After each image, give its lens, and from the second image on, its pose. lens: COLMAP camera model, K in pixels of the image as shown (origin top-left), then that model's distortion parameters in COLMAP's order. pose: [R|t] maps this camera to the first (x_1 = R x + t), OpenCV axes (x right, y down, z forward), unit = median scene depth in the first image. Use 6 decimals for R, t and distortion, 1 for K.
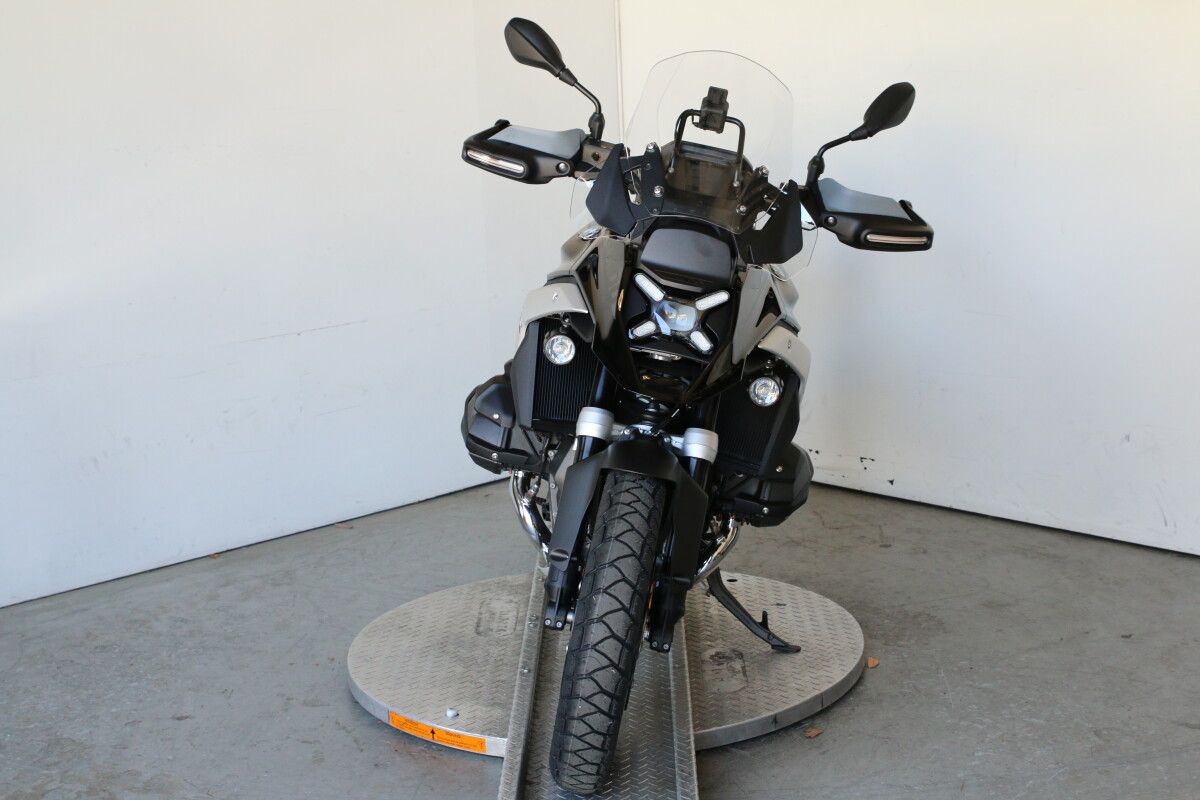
lens RADIAL K [[1895.7, 0, 600.0], [0, 1895.7, 400.0], [0, 0, 1]] dist [-0.047022, 0.103759]
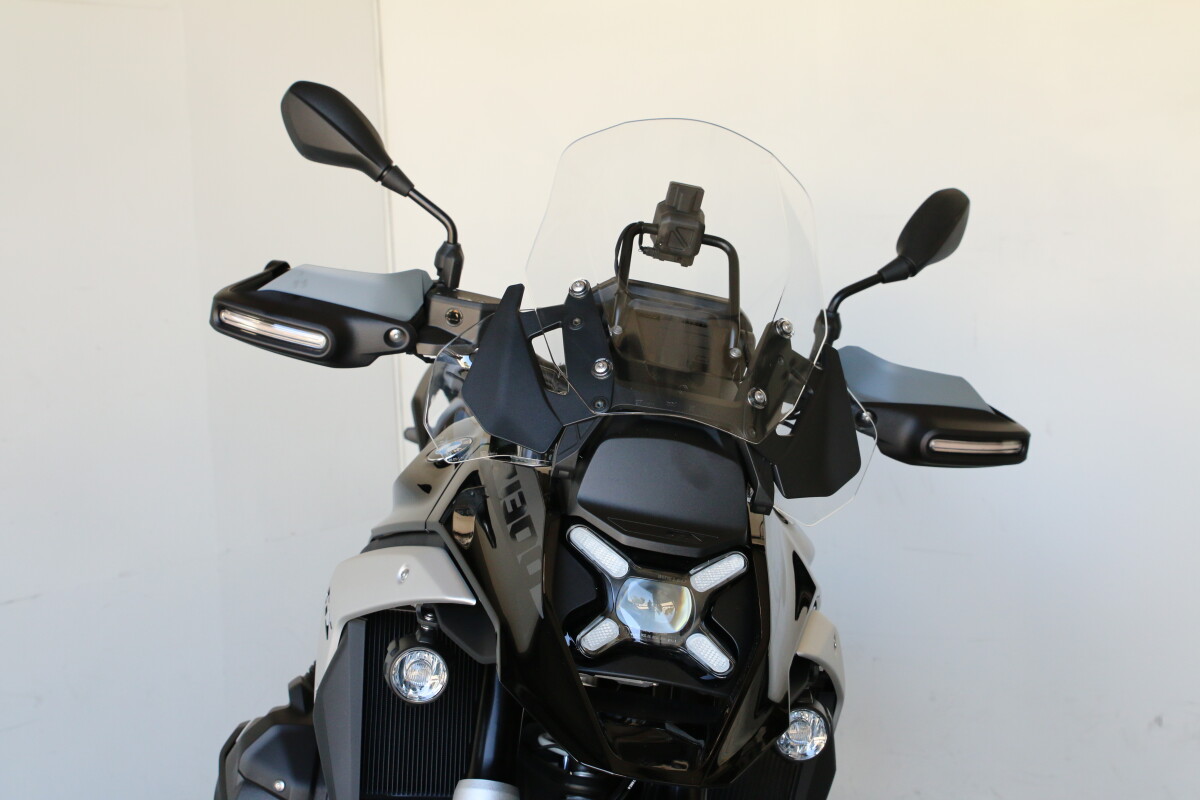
lens RADIAL K [[1895.7, 0, 600.0], [0, 1895.7, 400.0], [0, 0, 1]] dist [-0.047022, 0.103759]
pose [[0.985792, -0.025942, 0.165956, -0.048698], [0.045261, 0.992483, -0.113708, -0.034531], [-0.161759, 0.119604, 0.979556, 0.404459]]
